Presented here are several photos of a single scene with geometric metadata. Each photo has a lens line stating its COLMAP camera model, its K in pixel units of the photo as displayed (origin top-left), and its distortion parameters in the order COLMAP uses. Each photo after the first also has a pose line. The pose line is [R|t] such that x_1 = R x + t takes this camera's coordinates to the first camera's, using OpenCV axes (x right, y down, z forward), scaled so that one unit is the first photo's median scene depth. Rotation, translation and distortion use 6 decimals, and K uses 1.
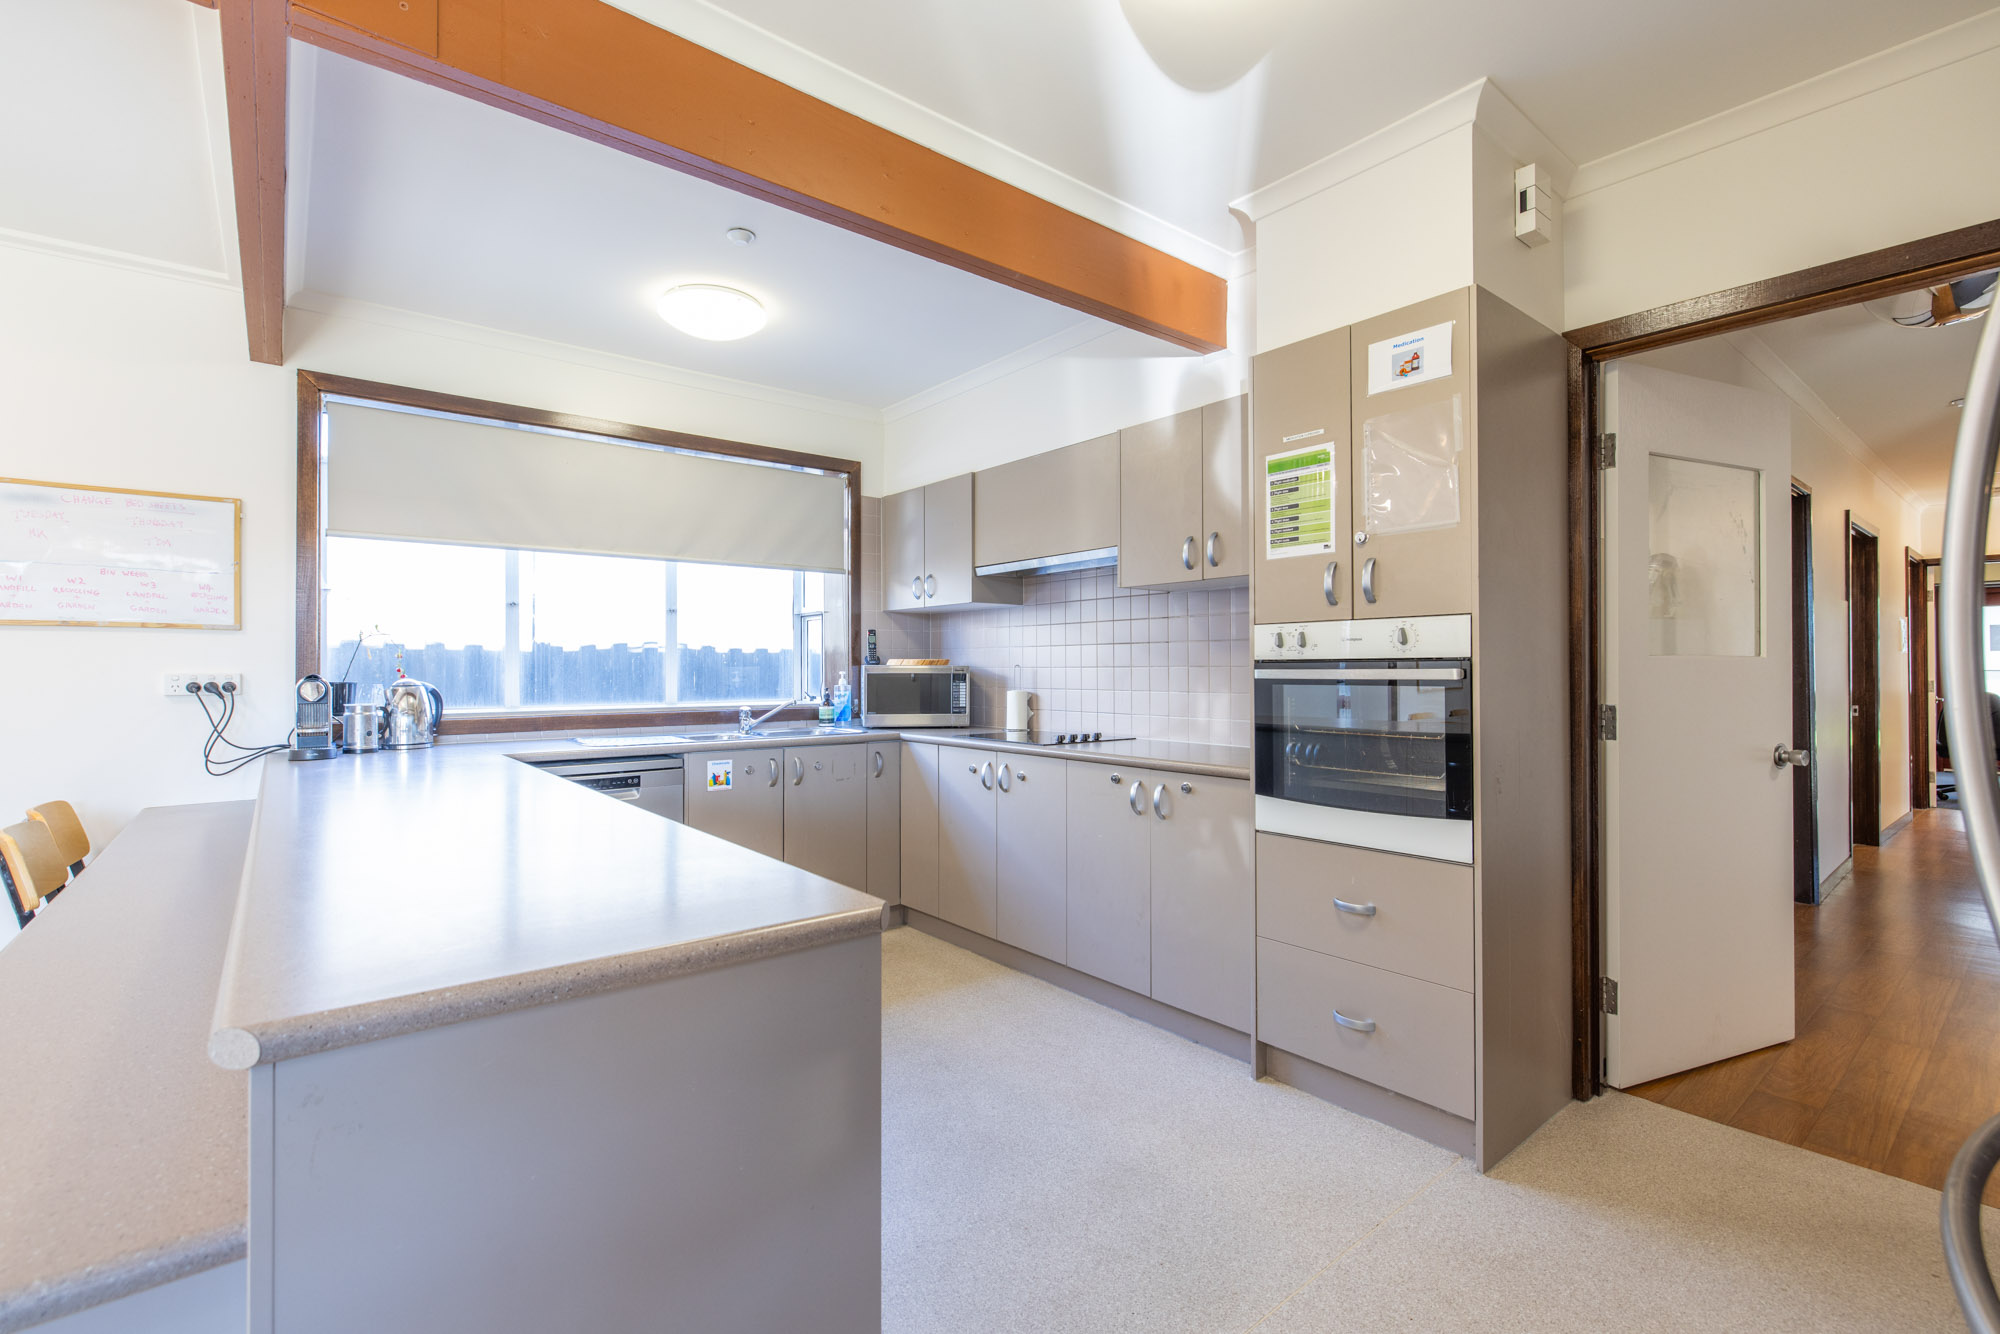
lens RADIAL K [[895.8, 0, 1000.0], [0, 895.8, 667.0], [0, 0, 1]] dist [0.001598, 0.000169]
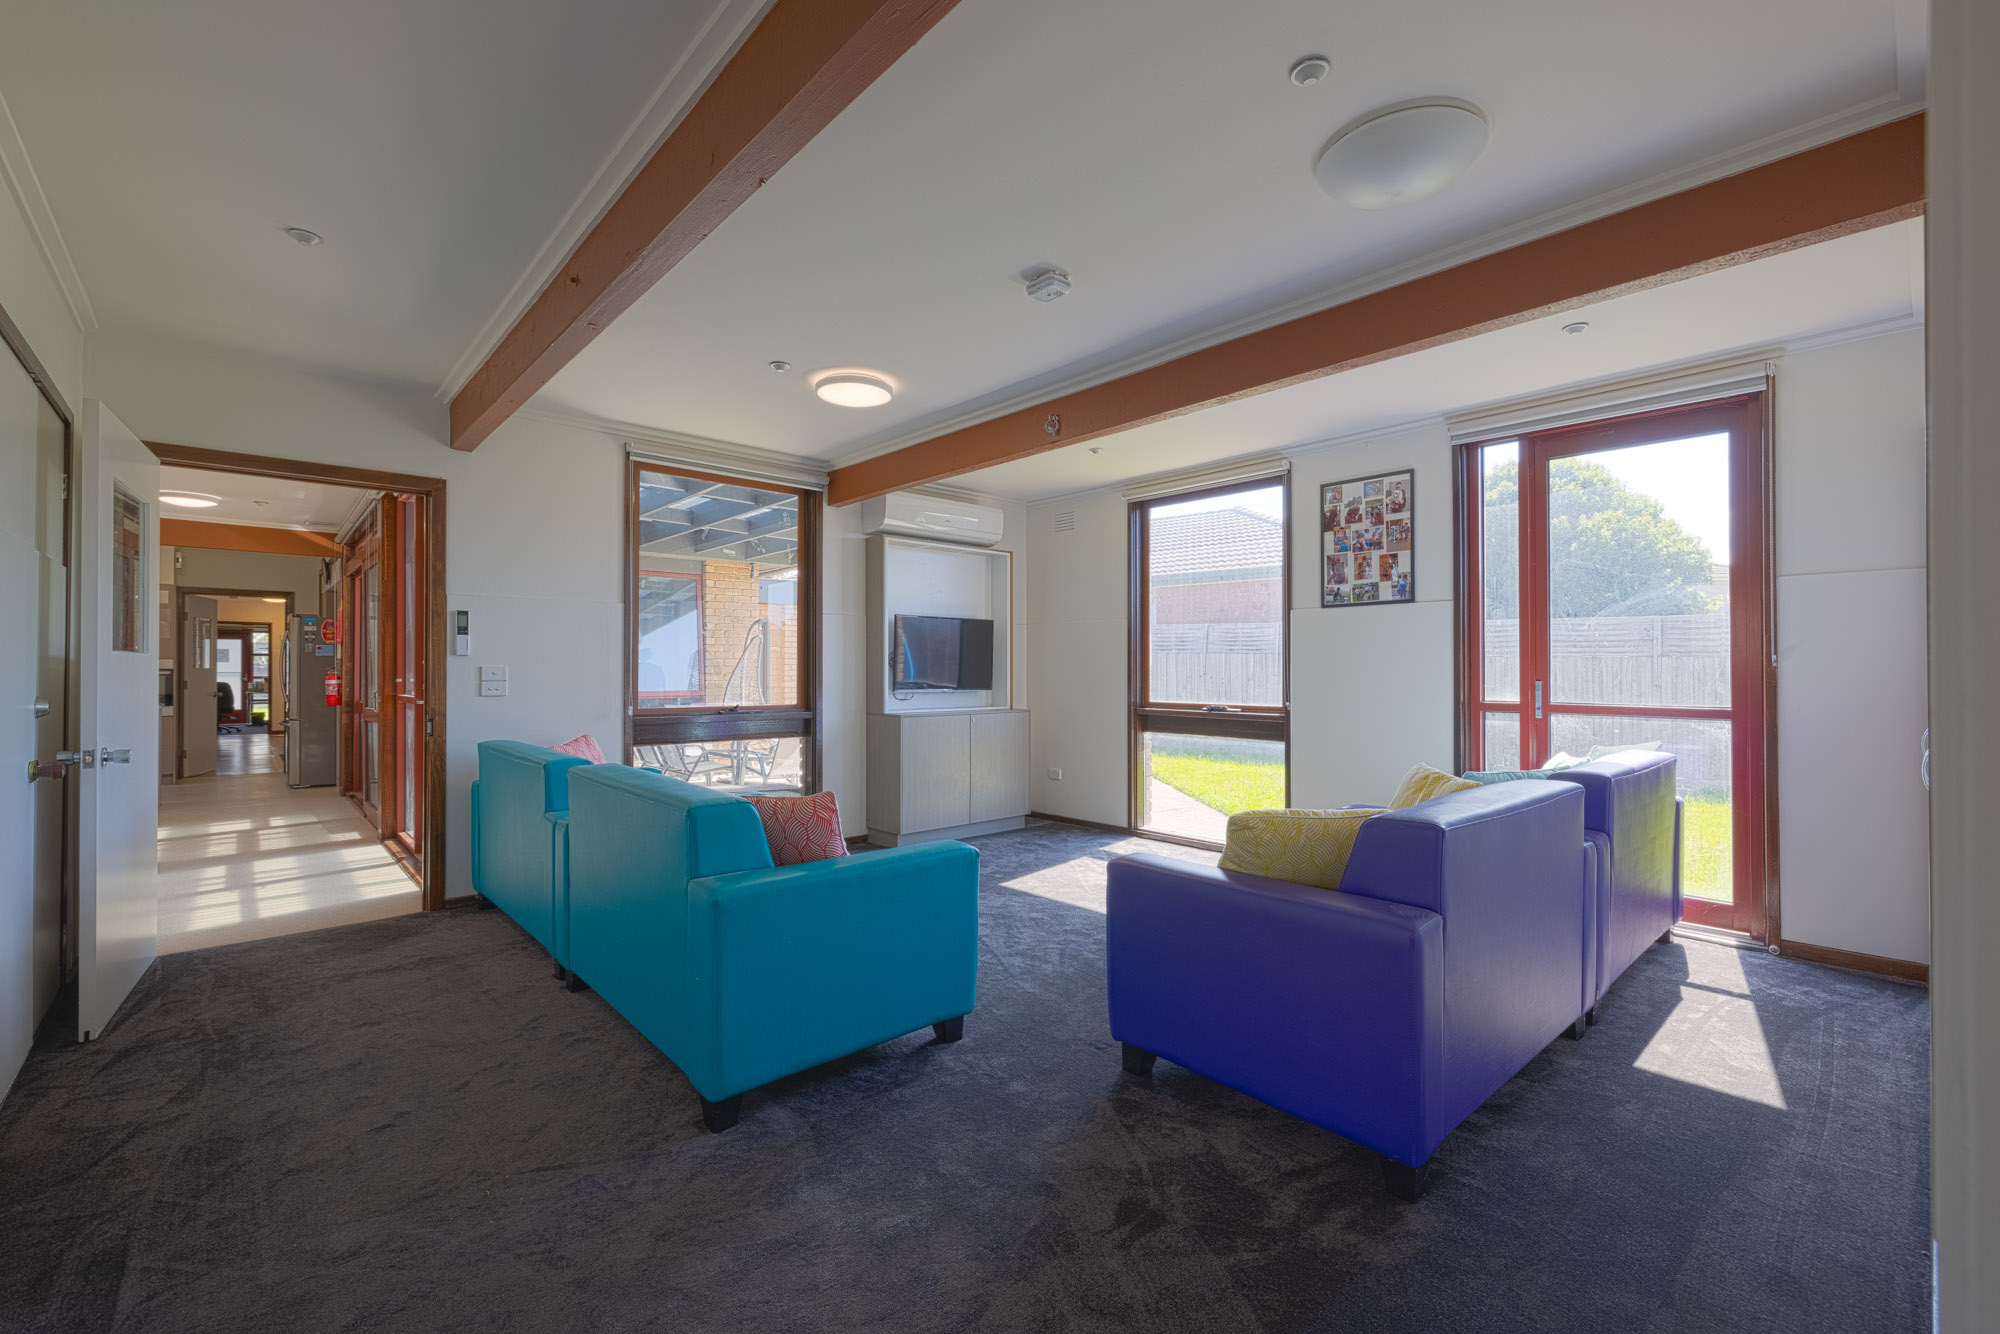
lens RADIAL K [[845.0, 0, 1000.0], [0, 845.0, 667.0], [0, 0, 1]] dist [-0.012326, 0.000021]
pose [[-0.053382, 0.009780, 0.998526, -2.489194], [-0.006411, 0.999928, -0.010136, -0.002501], [-0.998554, -0.006942, -0.053315, -1.863831]]
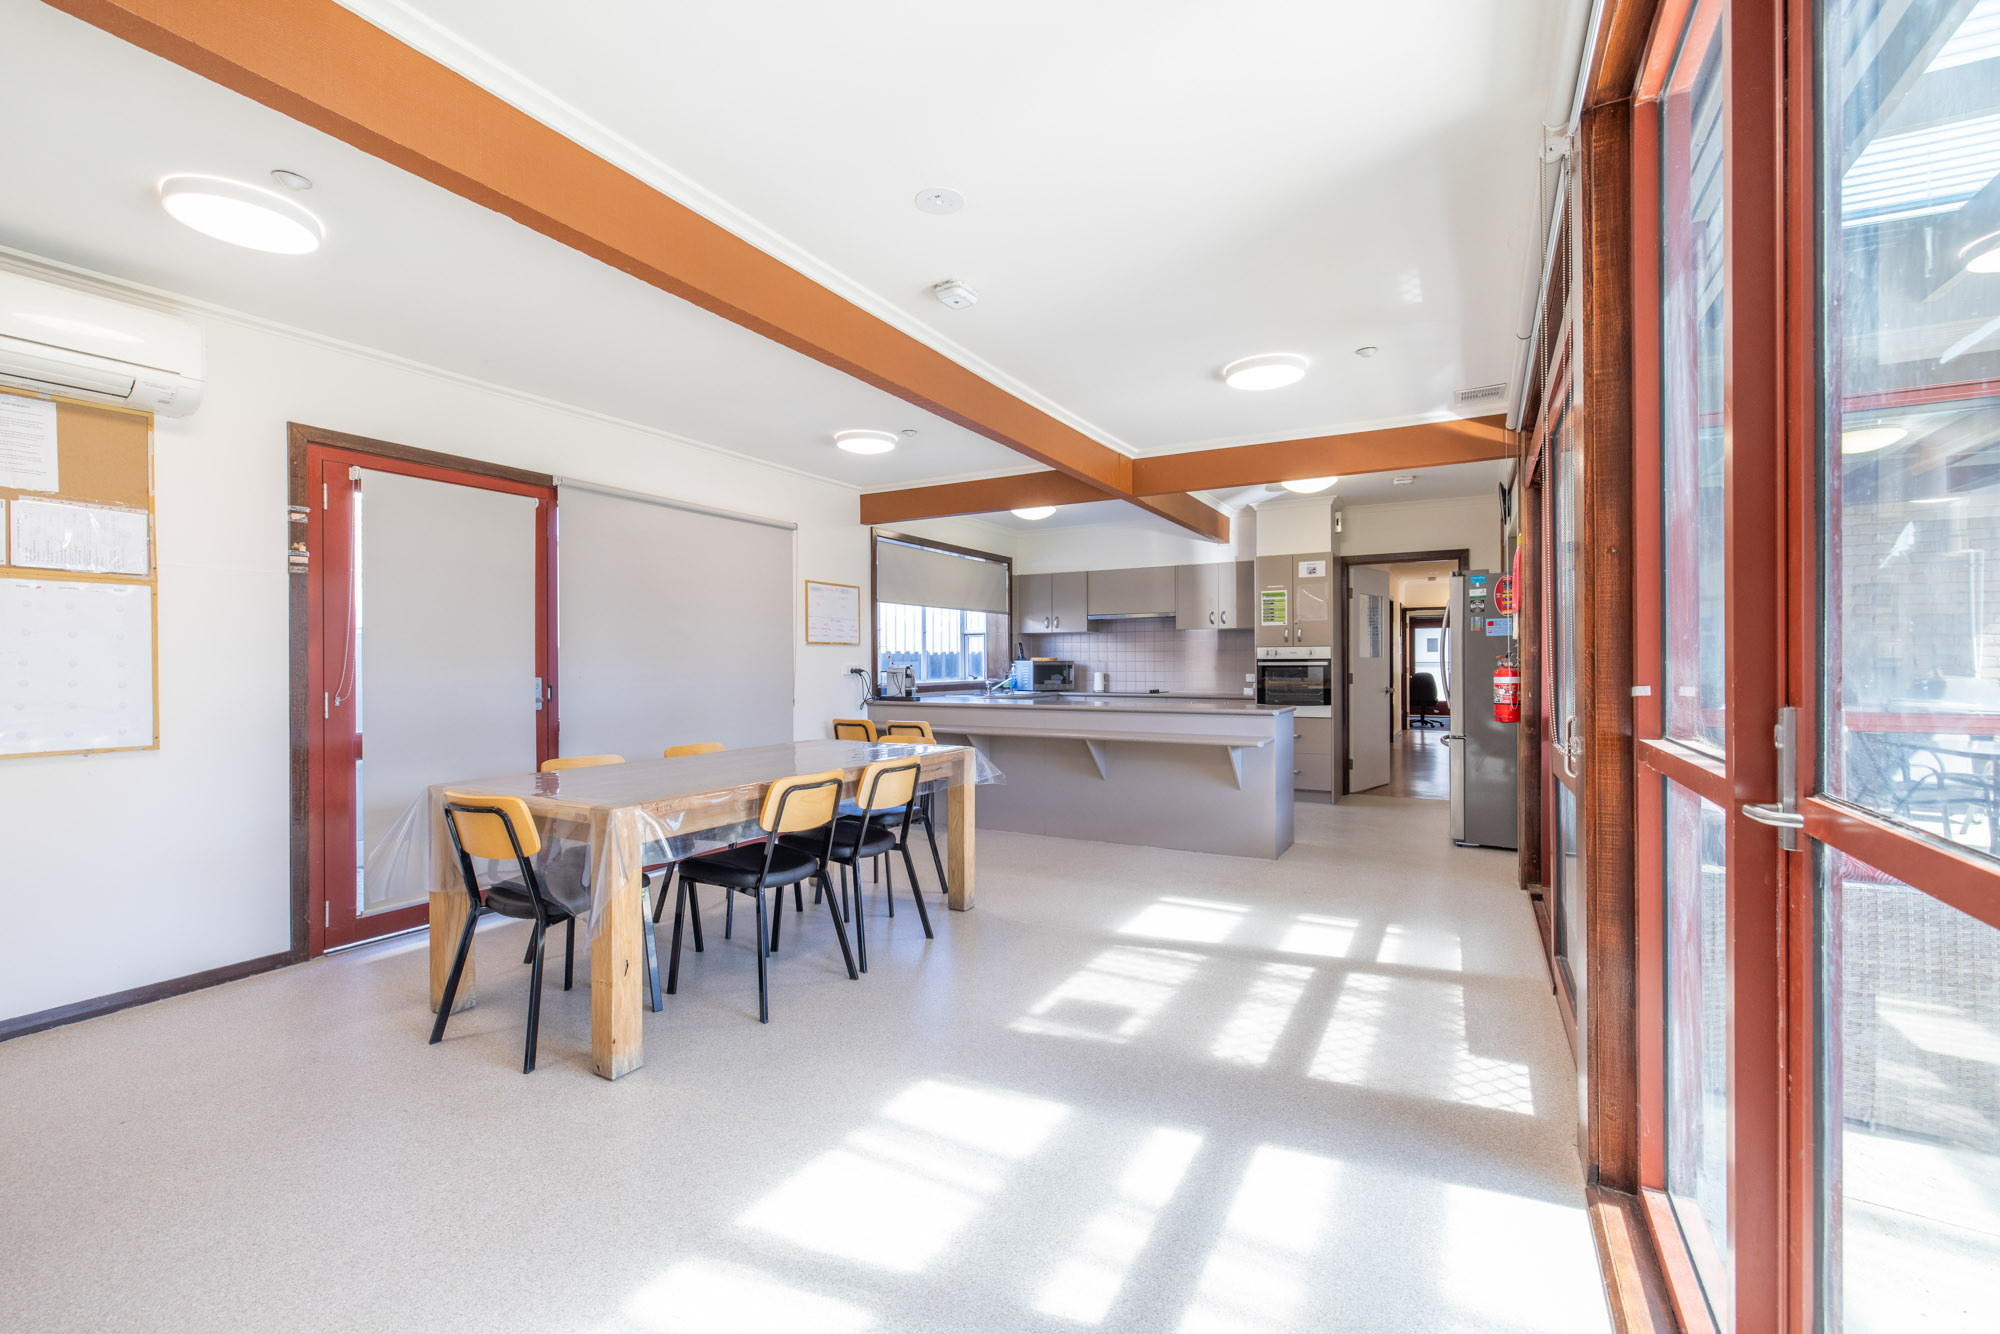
lens RADIAL K [[845.0, 0, 1000.0], [0, 845.0, 667.0], [0, 0, 1]] dist [-0.012326, 0.000021]
pose [[0.931011, -0.003791, 0.364972, -1.230940], [0.000702, 0.999963, 0.008597, -0.005134], [-0.364991, -0.007748, 0.930979, -1.041628]]
